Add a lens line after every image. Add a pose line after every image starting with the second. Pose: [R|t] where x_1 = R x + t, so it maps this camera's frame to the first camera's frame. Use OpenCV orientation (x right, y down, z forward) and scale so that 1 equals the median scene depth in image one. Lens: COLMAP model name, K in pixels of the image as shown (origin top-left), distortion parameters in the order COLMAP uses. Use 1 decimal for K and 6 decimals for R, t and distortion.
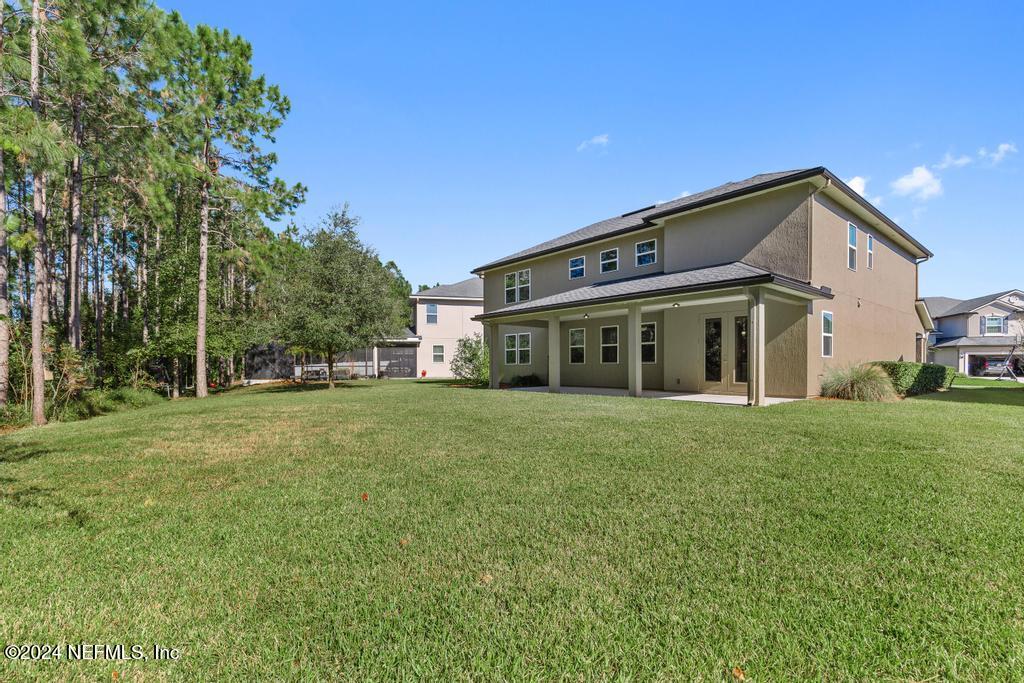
lens RADIAL K [[474.2, 0, 511.5], [0, 474.2, 368.6], [0, 0, 1]] dist [-0.000293, -0.000061]
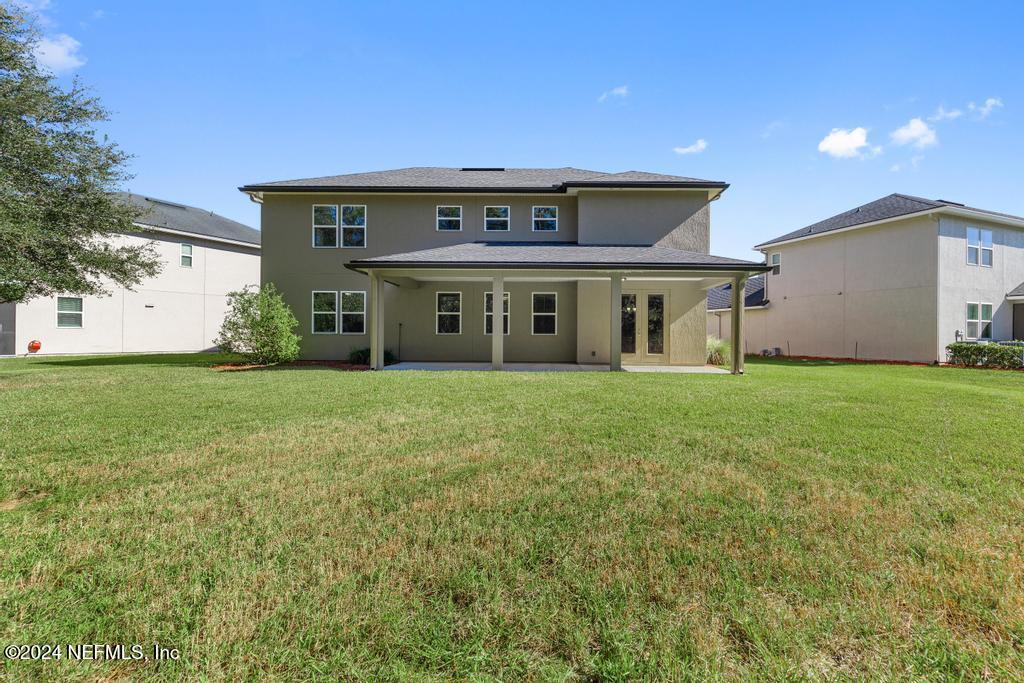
lens RADIAL K [[483.9, 0, 512.0], [0, 483.9, 341.5], [0, 0, 1]] dist [-0.001162, -0.000086]
pose [[0.643494, 0.001257, 0.765450, -0.496008], [-0.004706, 0.999986, 0.002315, -0.000459], [-0.765437, -0.005092, 0.643491, 0.422161]]
